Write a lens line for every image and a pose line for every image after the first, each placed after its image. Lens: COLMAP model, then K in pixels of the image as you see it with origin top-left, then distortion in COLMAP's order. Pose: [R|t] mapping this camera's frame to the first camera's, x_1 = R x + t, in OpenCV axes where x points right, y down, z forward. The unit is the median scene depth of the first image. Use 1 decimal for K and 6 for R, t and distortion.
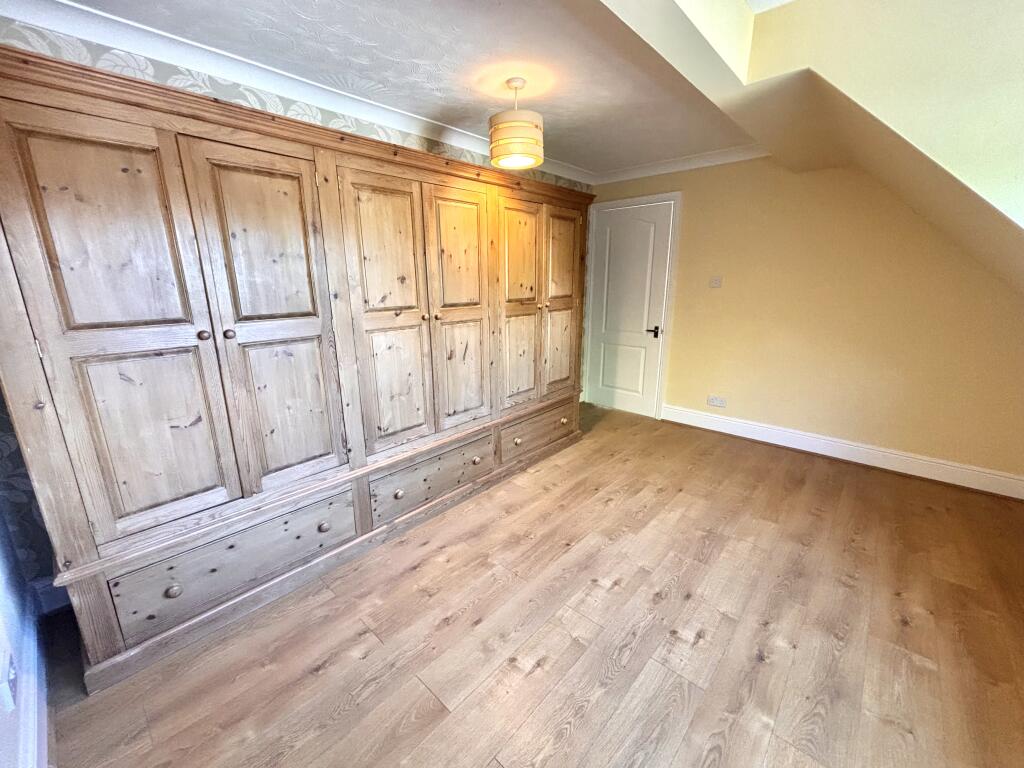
lens RADIAL K [[415.8, 0, 512.6], [0, 415.8, 381.6], [0, 0, 1]] dist [0.010524, -0.000182]
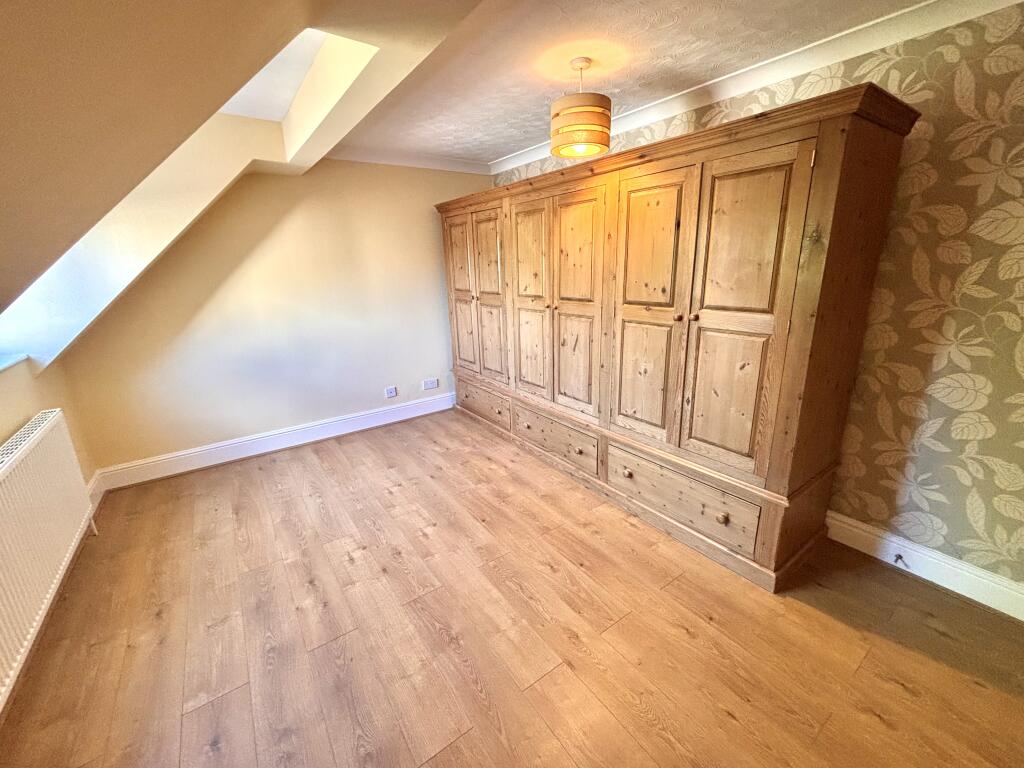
lens RADIAL K [[415.8, 0, 514.2], [0, 415.8, 382.7], [0, 0, 1]] dist [0.010524, -0.000182]
pose [[-0.207610, 0.285775, -0.935538, 1.051794], [-0.208480, 0.921477, 0.327744, -0.330619], [0.955737, 0.263084, -0.131730, 1.129296]]
